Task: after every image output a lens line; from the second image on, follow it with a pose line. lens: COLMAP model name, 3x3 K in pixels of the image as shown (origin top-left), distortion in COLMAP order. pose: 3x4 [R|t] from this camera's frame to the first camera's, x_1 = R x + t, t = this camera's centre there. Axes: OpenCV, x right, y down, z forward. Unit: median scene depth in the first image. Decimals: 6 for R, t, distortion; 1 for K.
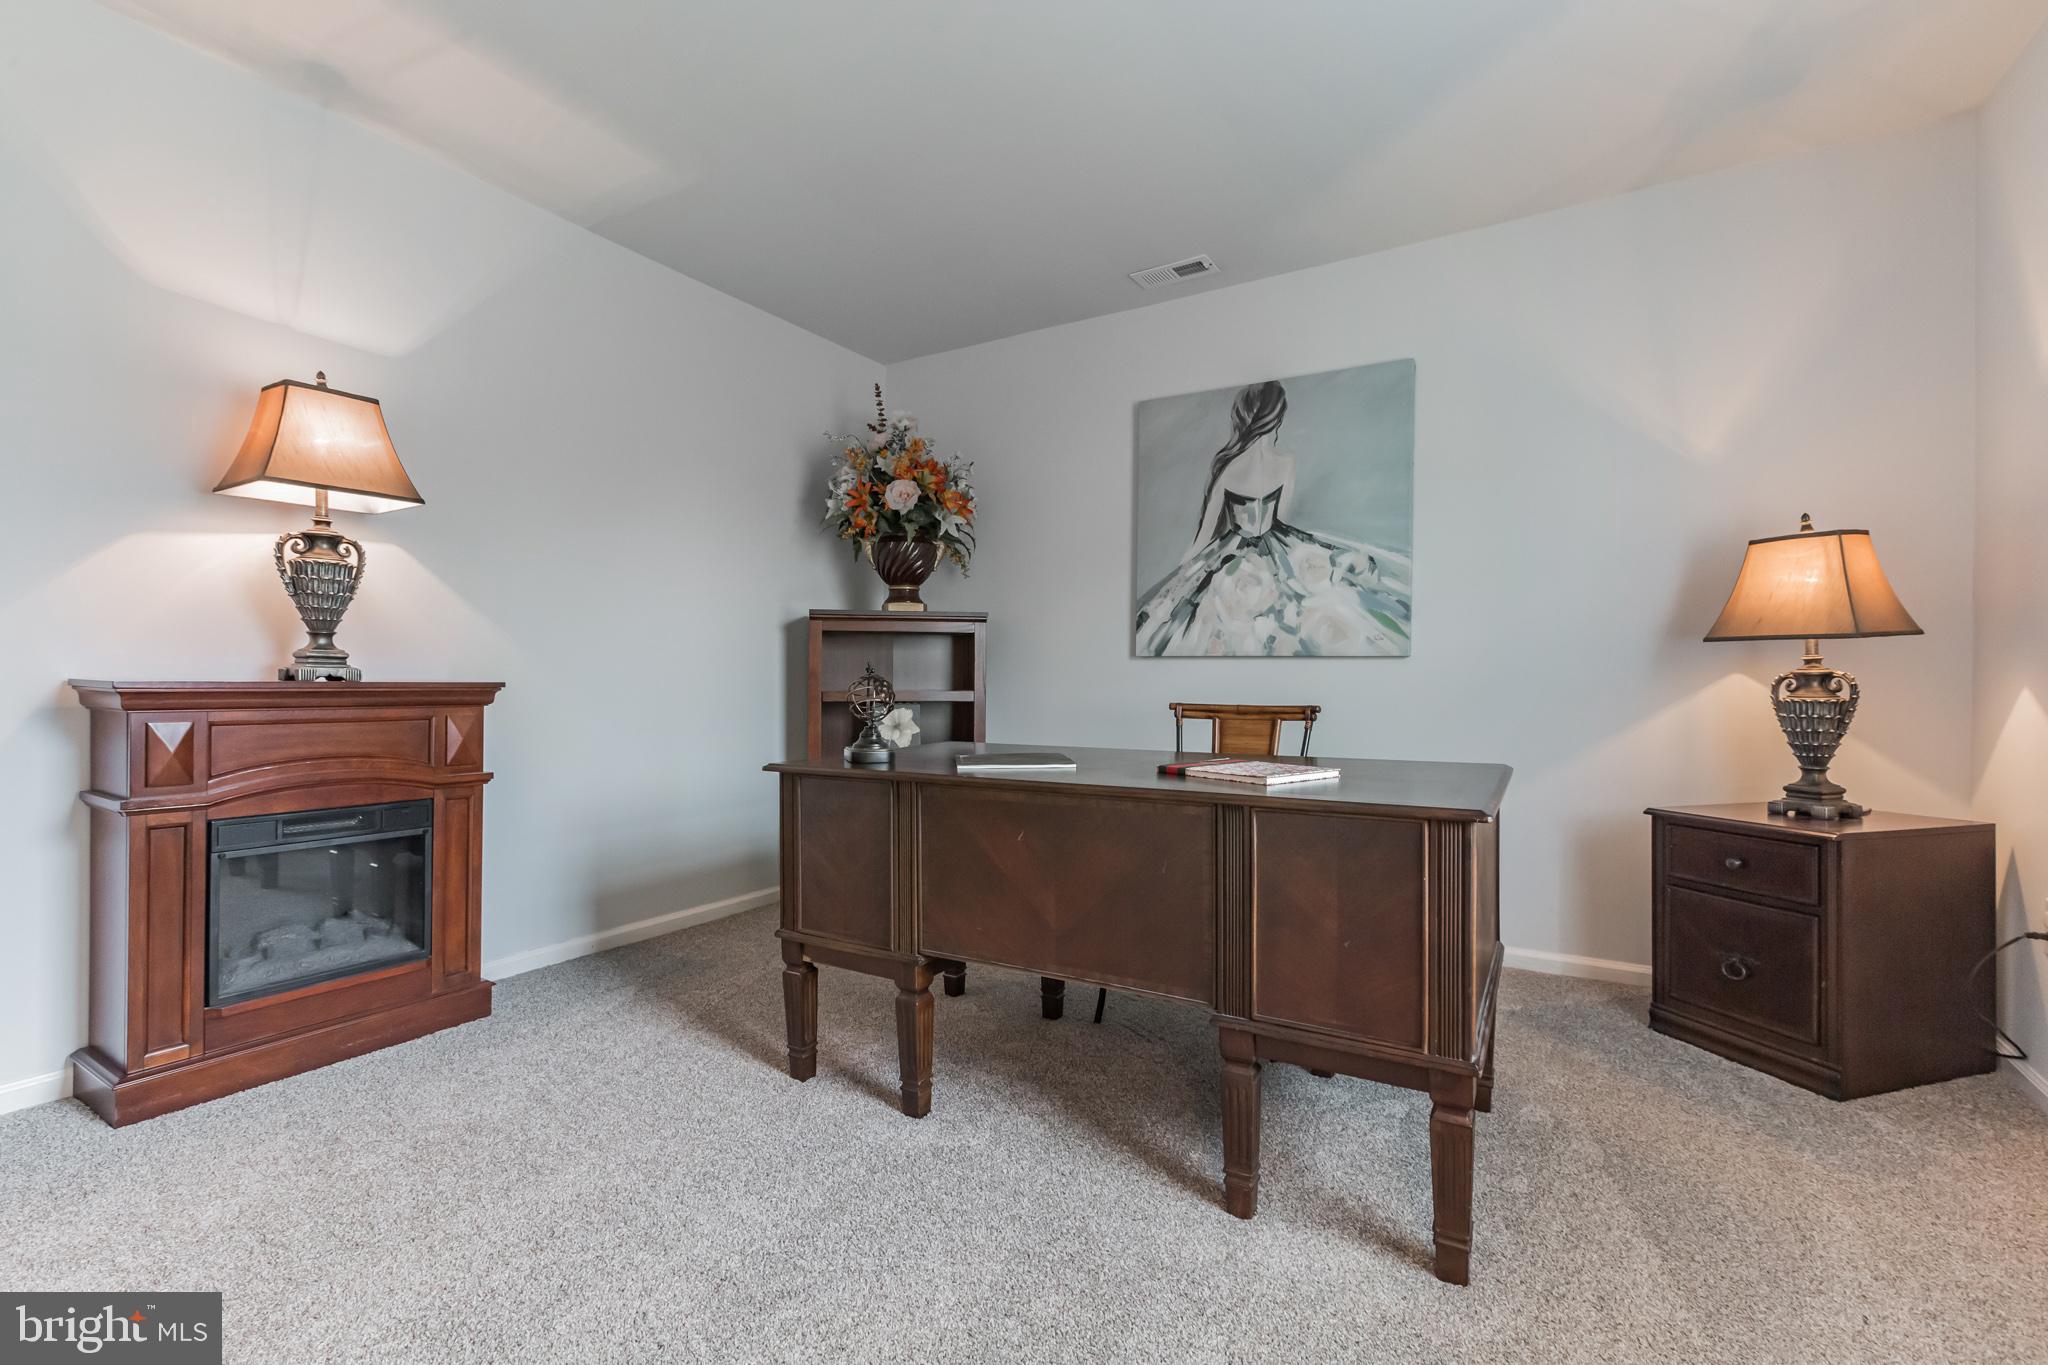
lens RADIAL K [[915.4, 0, 1031.4], [0, 915.4, 681.4], [0, 0, 1]] dist [0.003883, 0.000350]
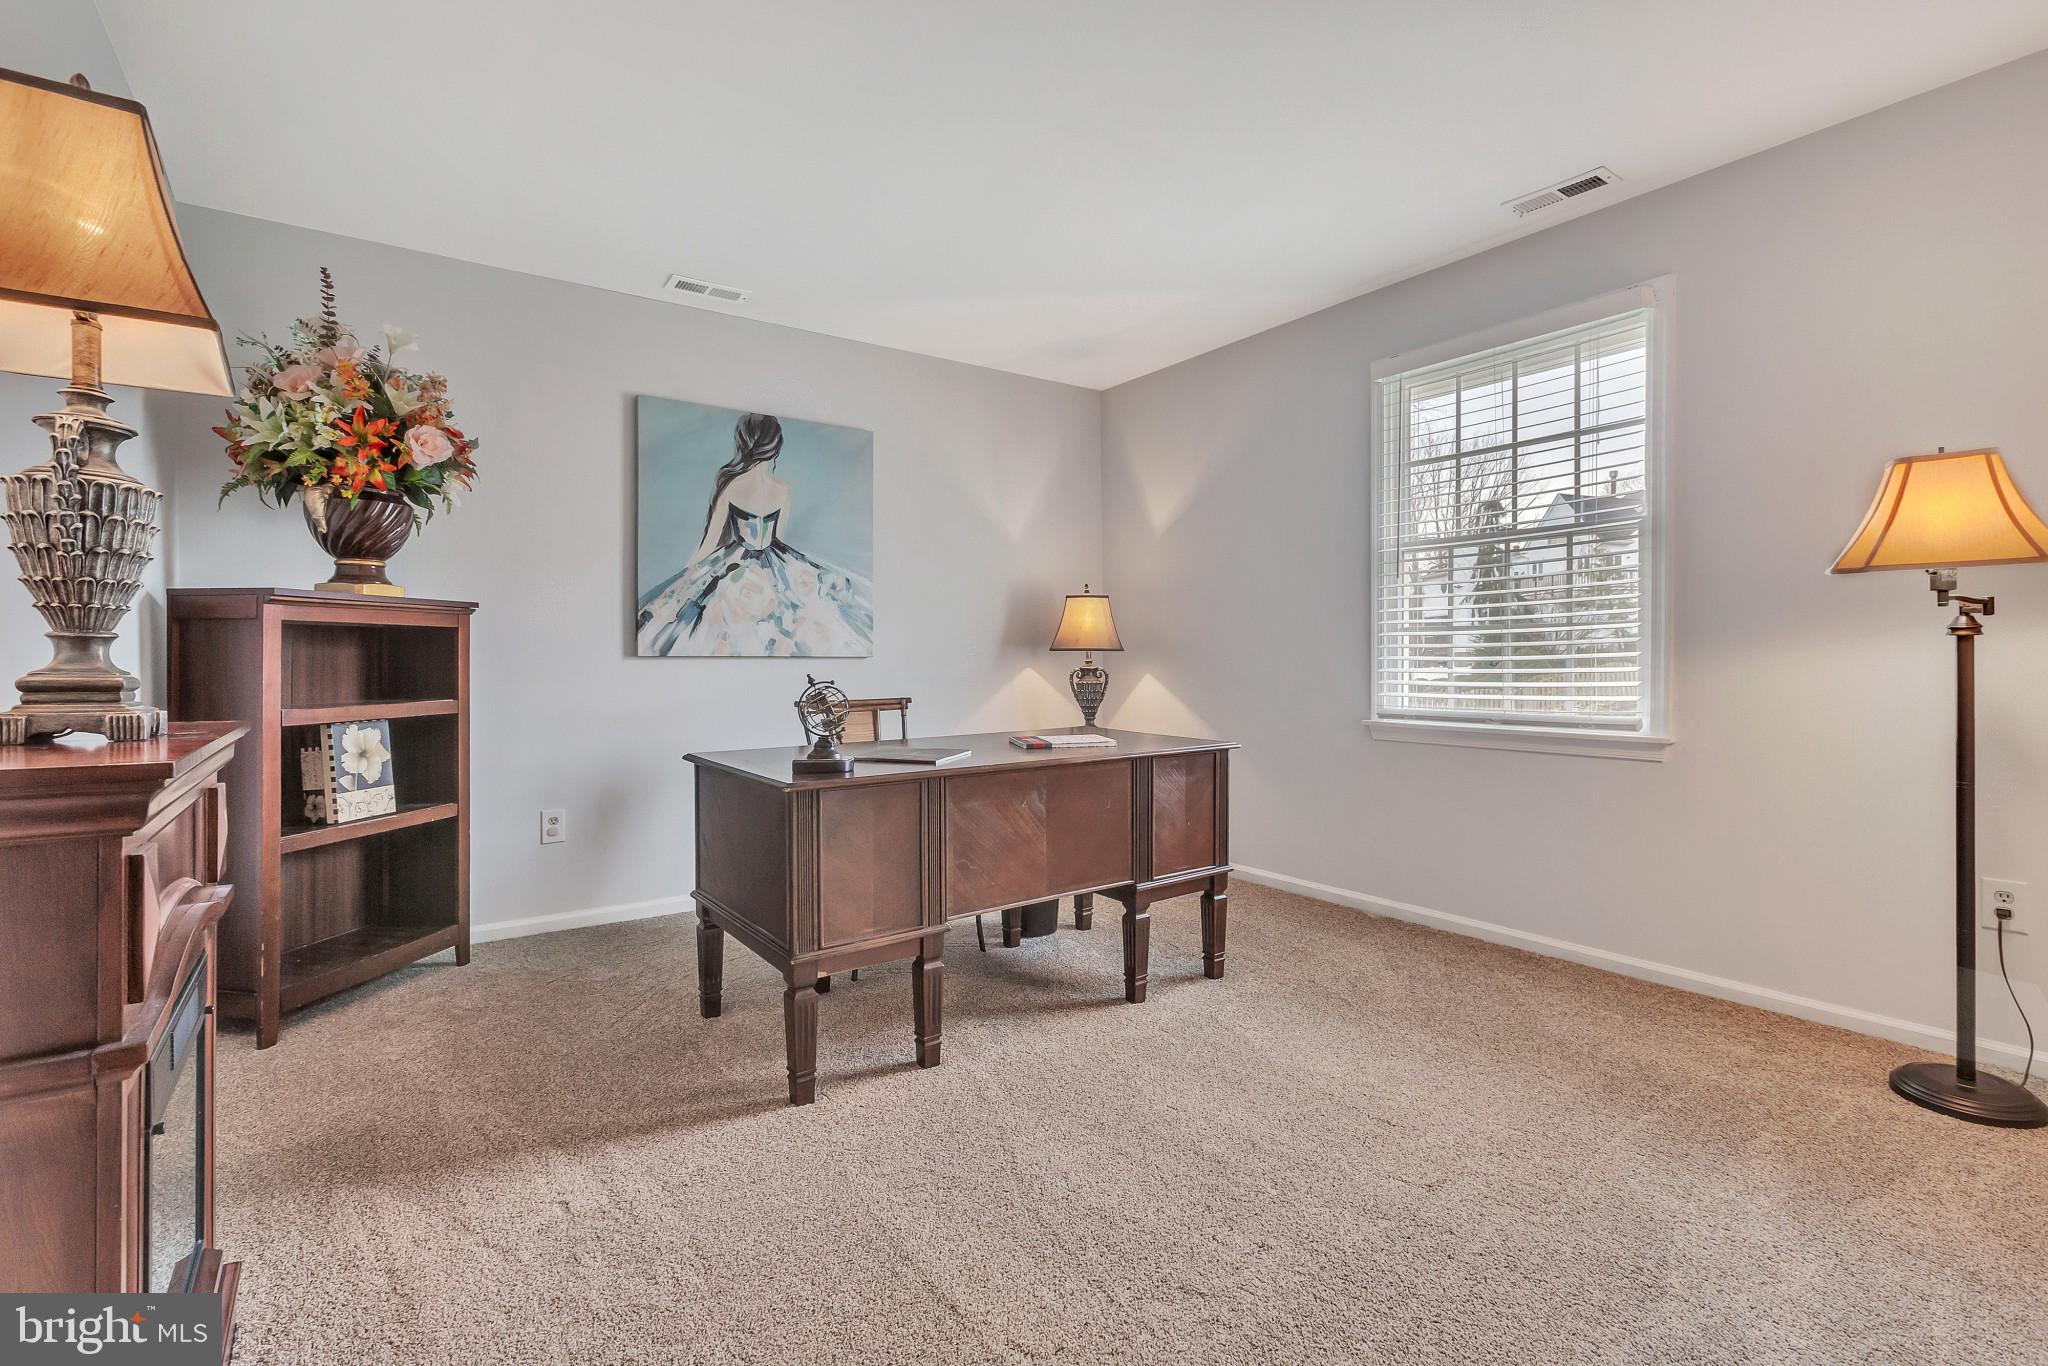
lens RADIAL K [[936.4, 0, 1032.7], [0, 936.4, 665.8], [0, 0, 1]] dist [-0.013075, 0.000142]
pose [[0.383380, -0.013424, 0.923493, -0.683121], [0.010816, 0.999891, 0.010045, -0.024300], [-0.923527, 0.006138, 0.383484, 0.250704]]
